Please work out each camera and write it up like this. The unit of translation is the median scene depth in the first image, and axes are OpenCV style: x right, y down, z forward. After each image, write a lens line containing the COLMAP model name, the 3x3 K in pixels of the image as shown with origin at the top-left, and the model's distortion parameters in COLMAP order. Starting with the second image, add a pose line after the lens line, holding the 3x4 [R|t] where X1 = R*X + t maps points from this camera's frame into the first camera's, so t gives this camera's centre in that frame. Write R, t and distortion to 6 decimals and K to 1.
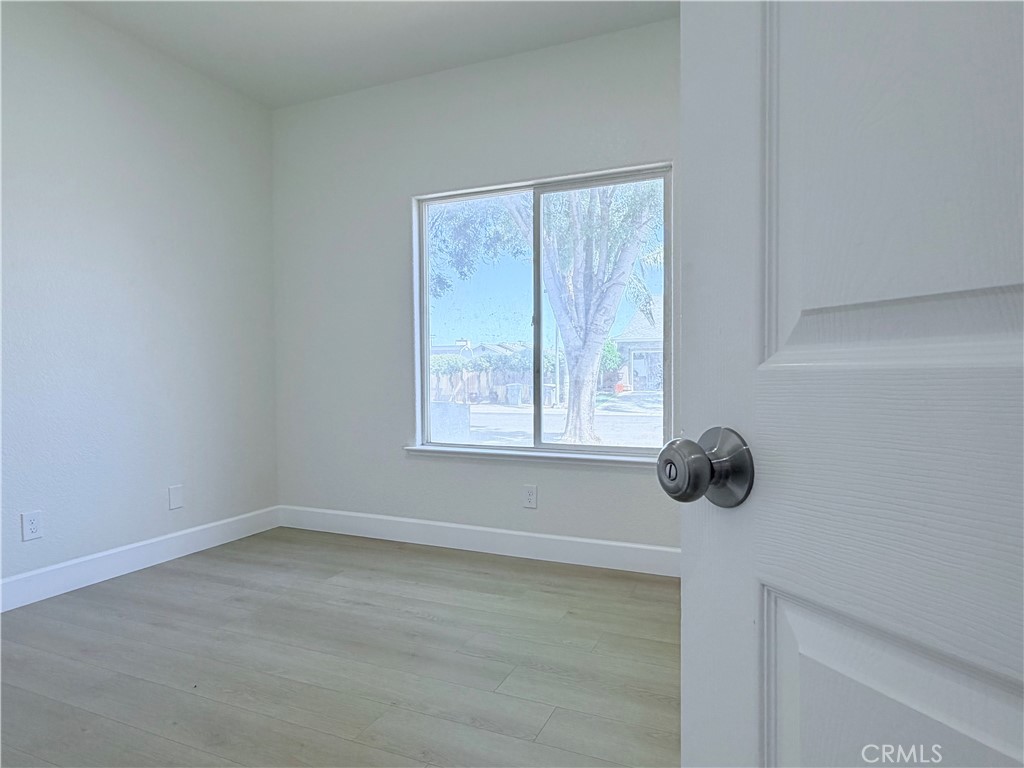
lens RADIAL K [[615.9, 0, 510.7], [0, 615.9, 389.2], [0, 0, 1]] dist [0.002001, 0.000634]
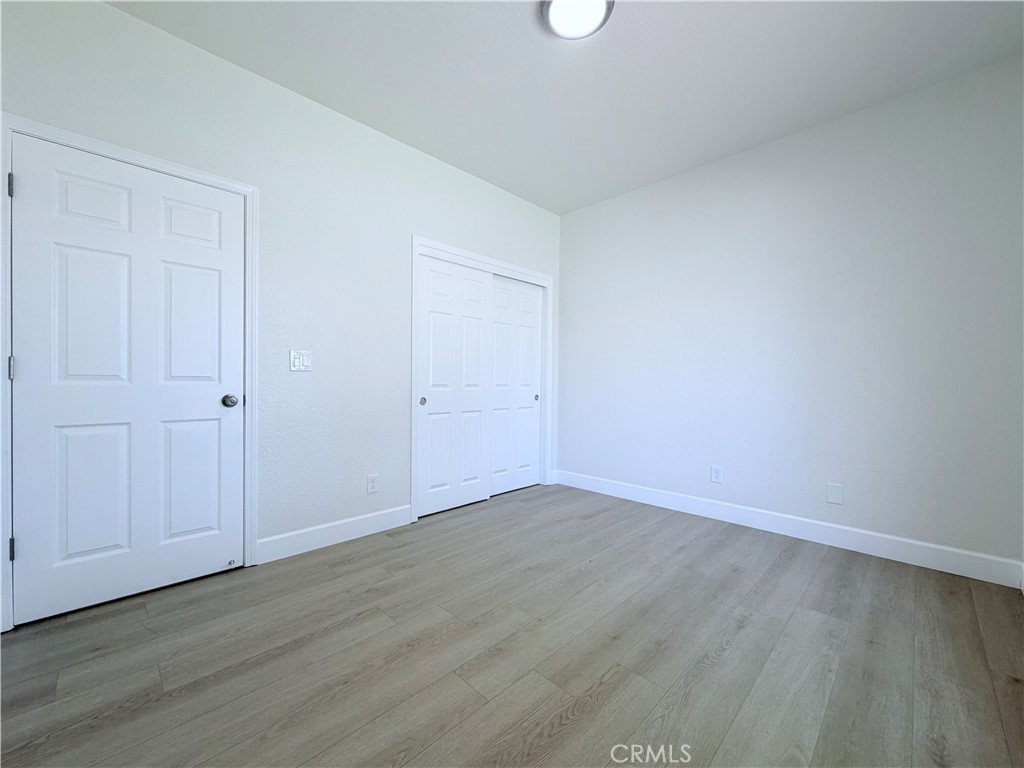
lens RADIAL K [[409.2, 0, 510.1], [0, 409.2, 386.0], [0, 0, 1]] dist [-0.000608, 0.000106]
pose [[-0.365157, 0.015289, -0.930820, 0.425268], [-0.030096, 0.999149, 0.028218, -0.033954], [0.930459, 0.038318, -0.364386, 0.753911]]
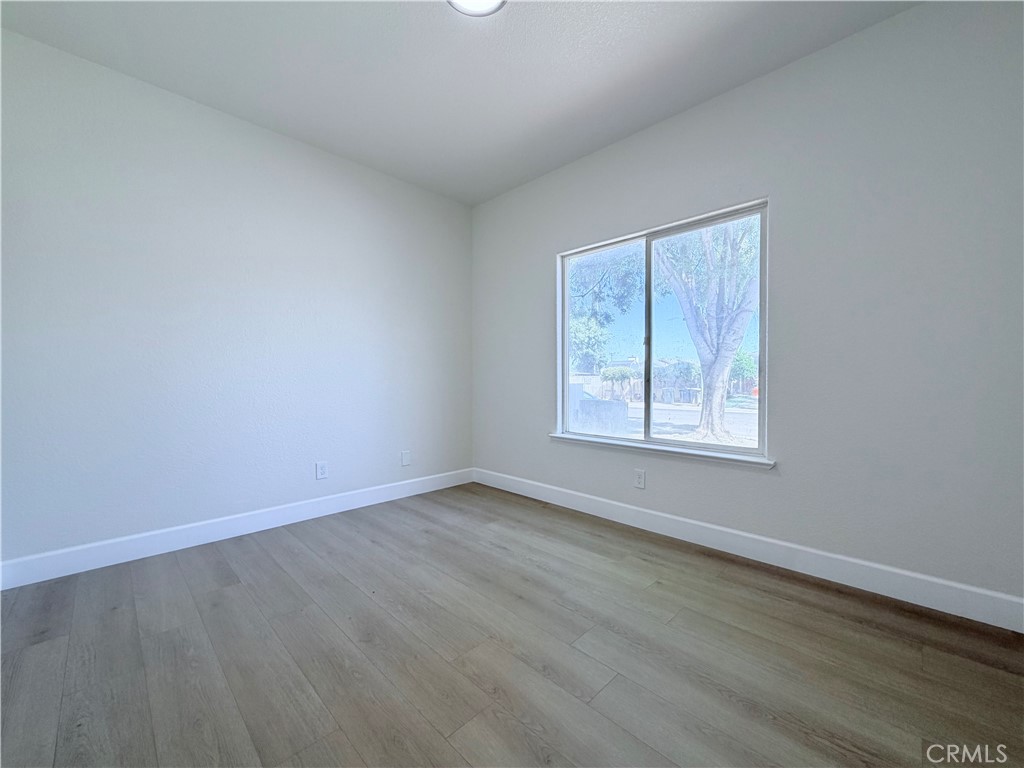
lens RADIAL K [[409.2, 0, 510.1], [0, 409.2, 386.0], [0, 0, 1]] dist [-0.000608, 0.000106]
pose [[0.931703, 0.011022, -0.363053, 0.093090], [-0.014665, 0.999866, -0.007279, -0.007943], [0.362924, 0.012106, 0.931740, 0.122357]]
